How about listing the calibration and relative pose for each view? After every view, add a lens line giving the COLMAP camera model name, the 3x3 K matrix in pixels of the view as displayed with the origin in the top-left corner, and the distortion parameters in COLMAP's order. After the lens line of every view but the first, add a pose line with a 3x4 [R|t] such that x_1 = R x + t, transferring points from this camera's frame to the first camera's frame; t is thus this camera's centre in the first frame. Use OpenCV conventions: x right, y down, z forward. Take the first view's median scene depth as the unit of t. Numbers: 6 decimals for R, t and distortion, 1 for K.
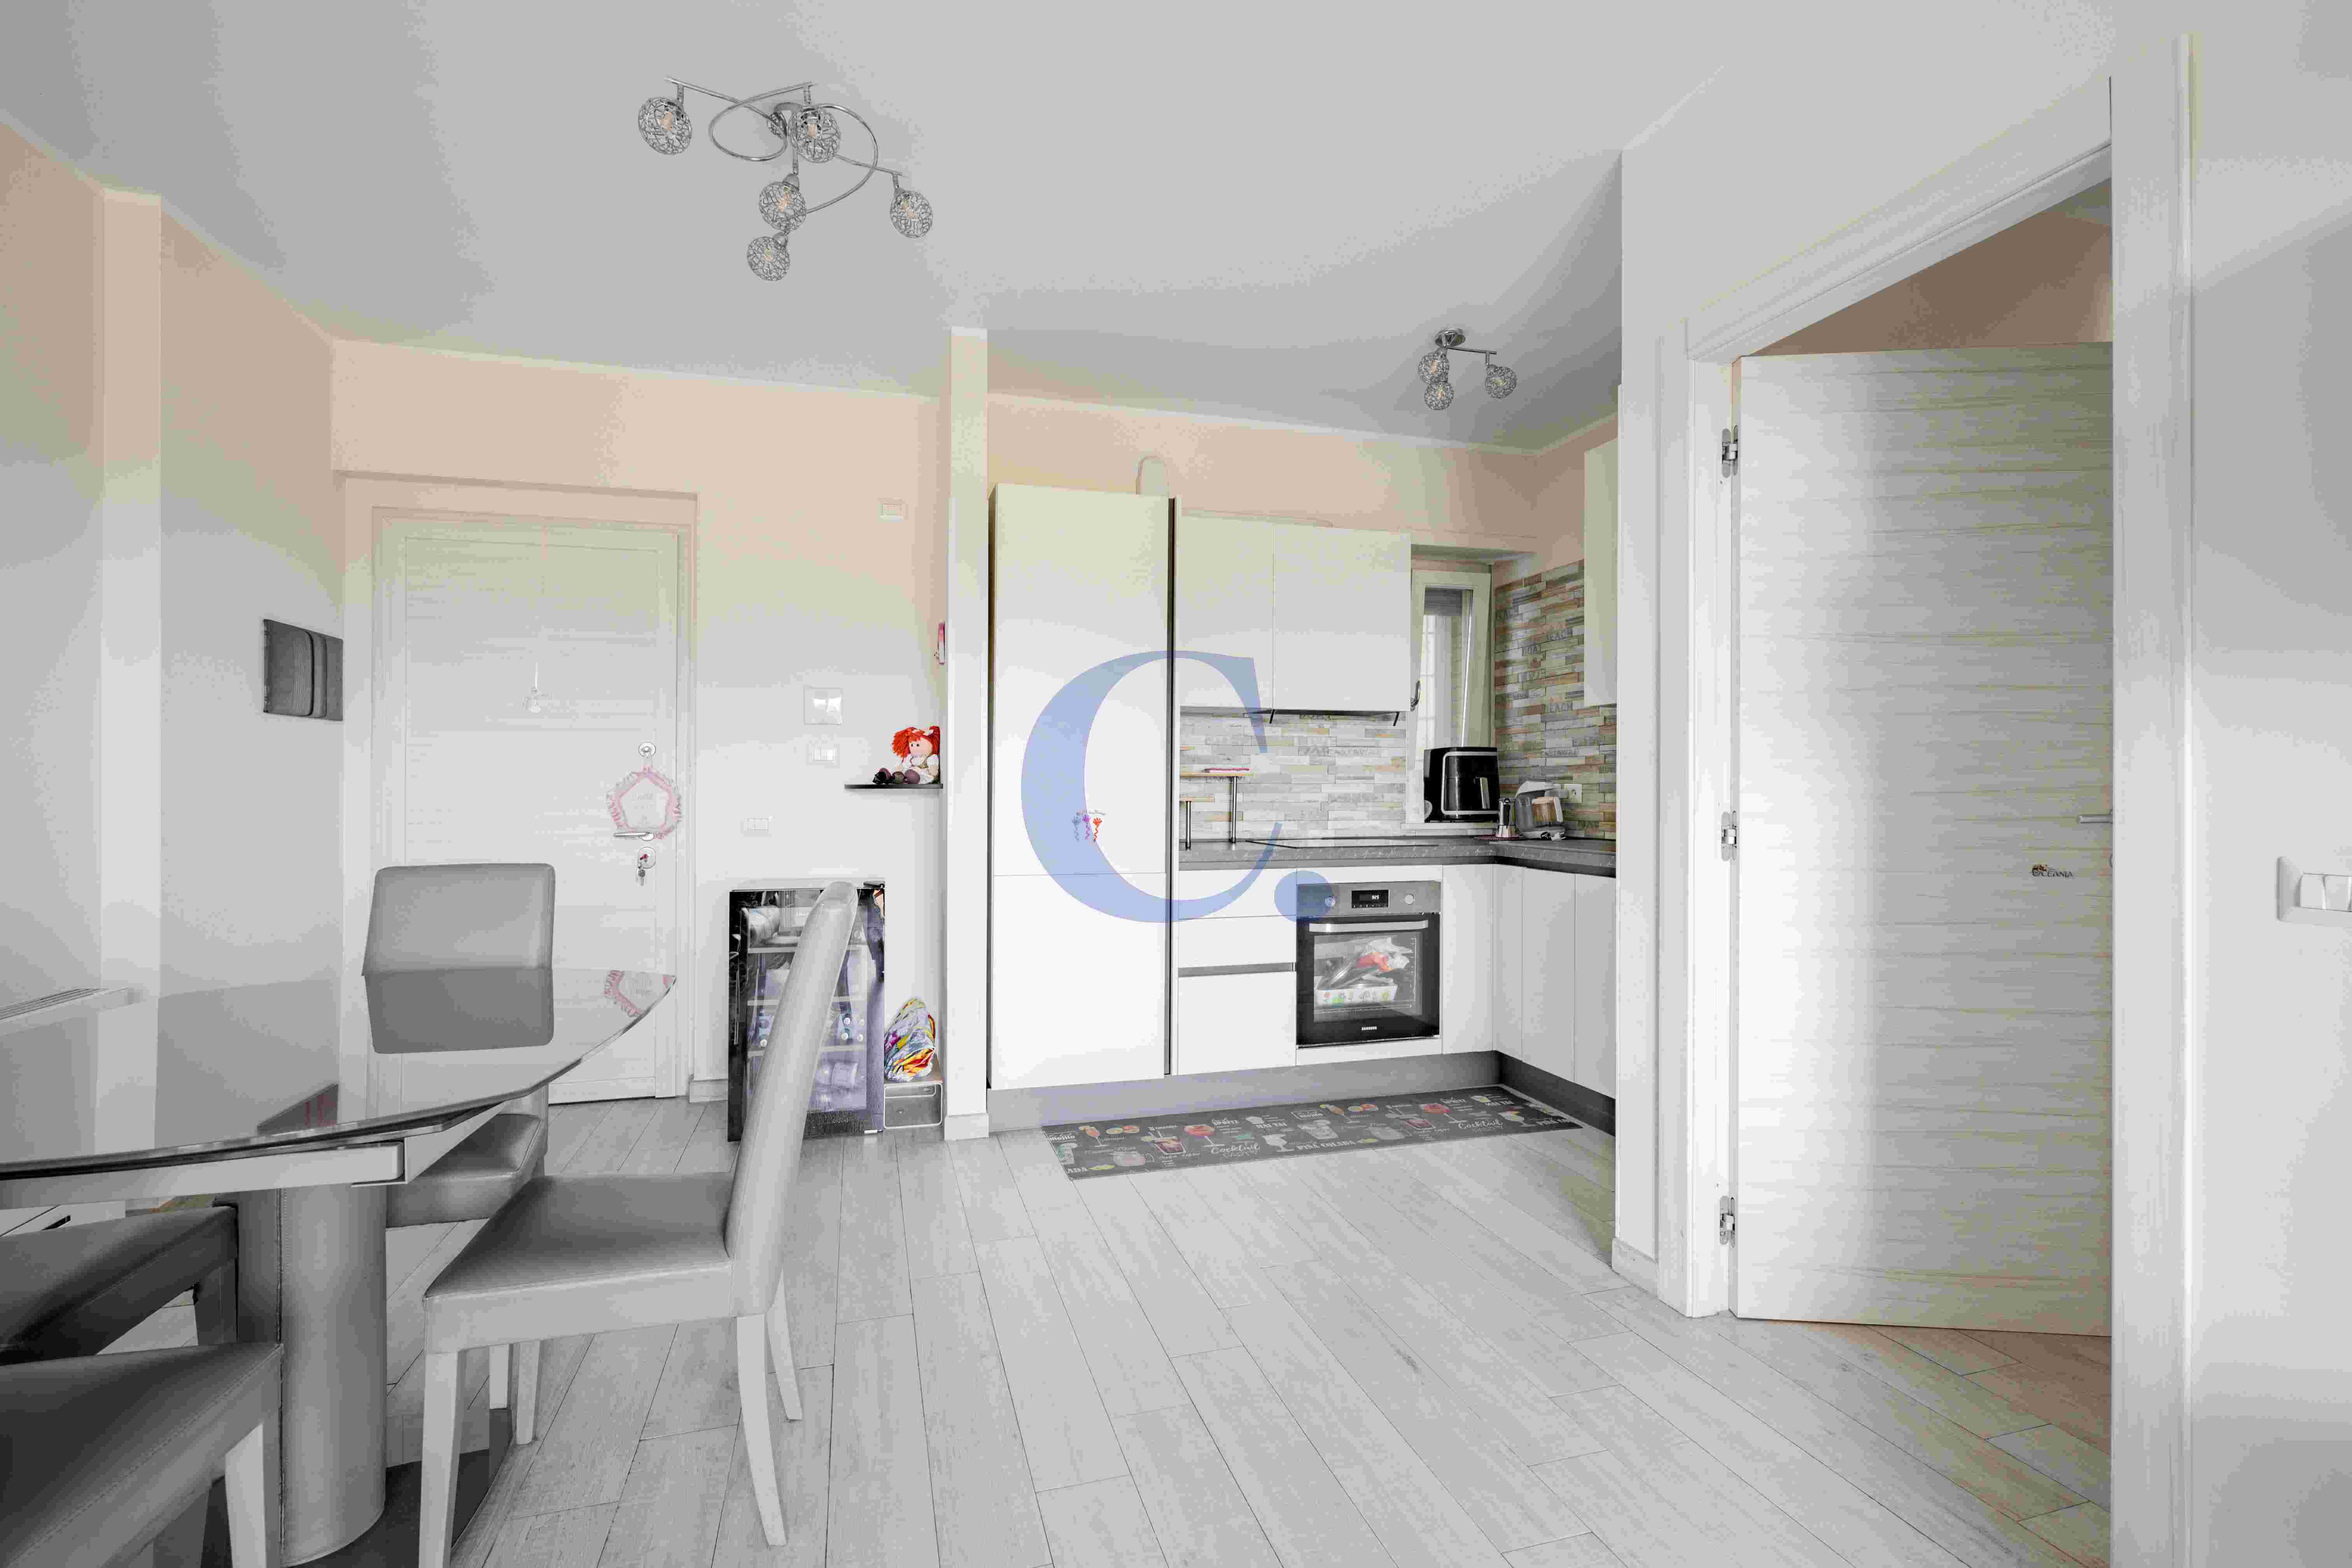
lens RADIAL K [[1080.9, 0, 1169.5], [0, 1080.9, 780.6], [0, 0, 1]] dist [0.001365, 0.000502]
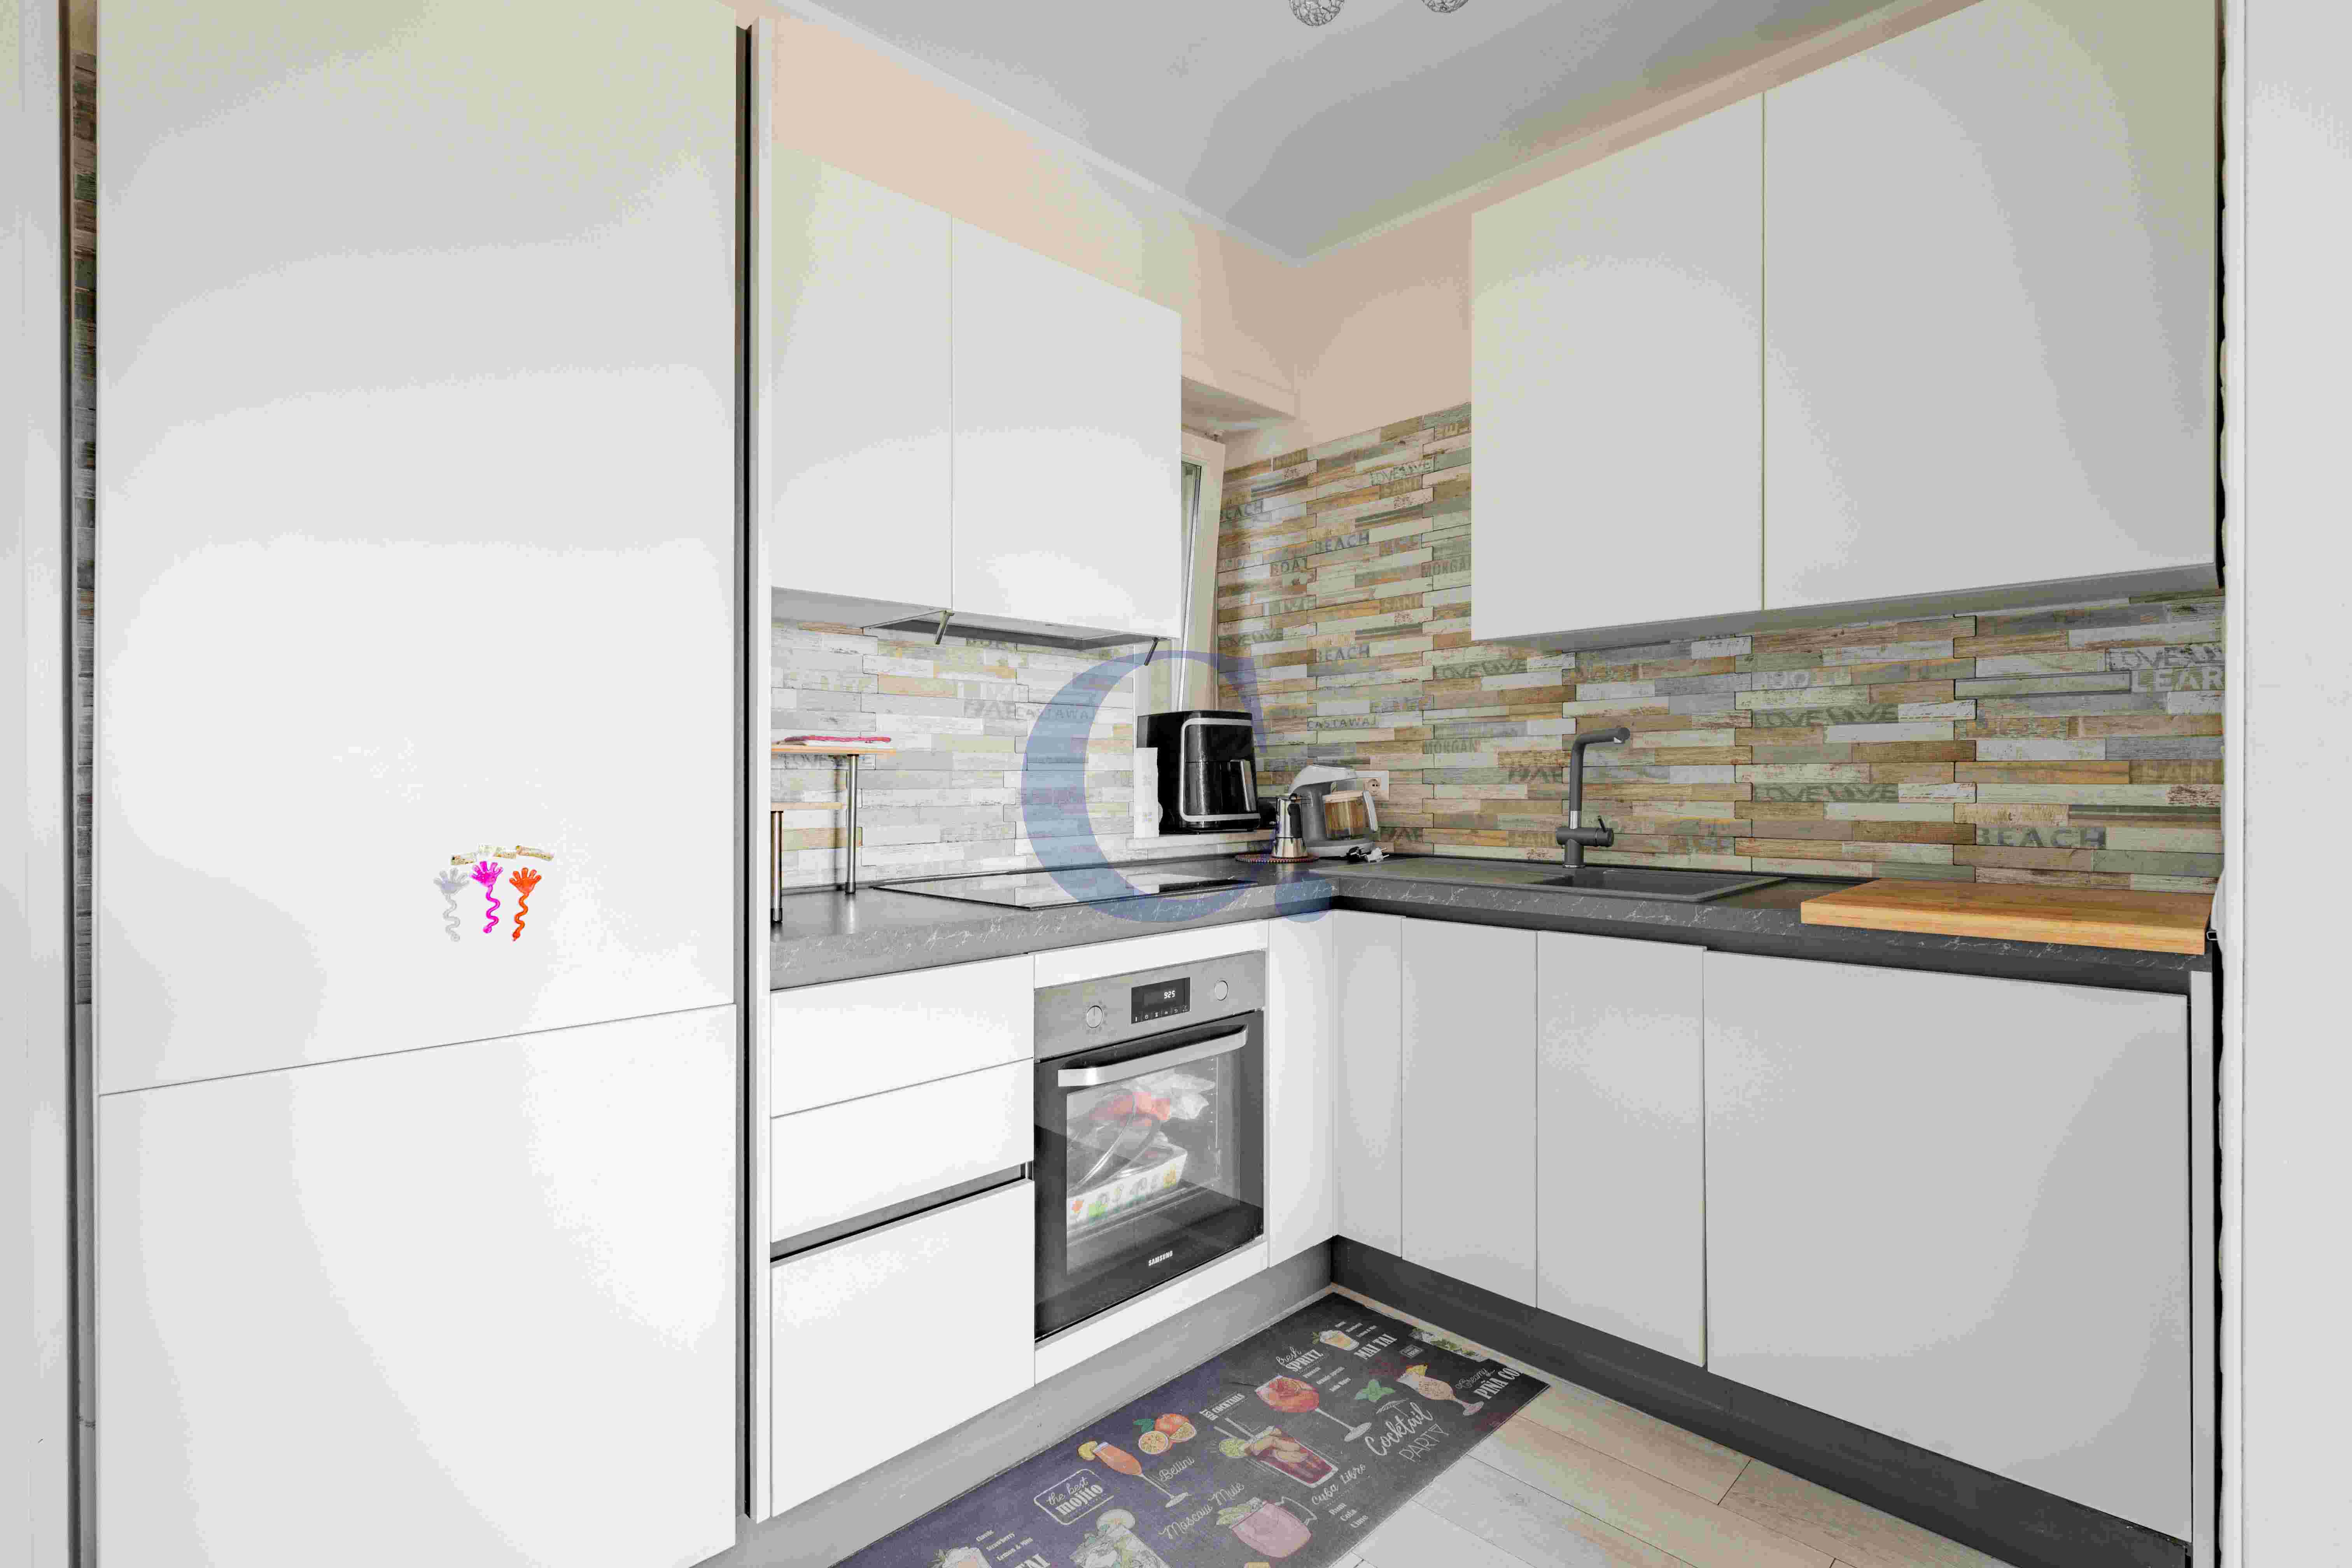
lens RADIAL K [[1078.0, 0, 1181.9], [0, 1078.0, 780.2], [0, 0, 1]] dist [-0.001725, 0.000578]
pose [[0.876243, -0.005727, 0.481835, -0.044130], [0.002334, 0.999968, 0.007640, 0.004177], [-0.481863, -0.005570, 0.876229, 0.543511]]
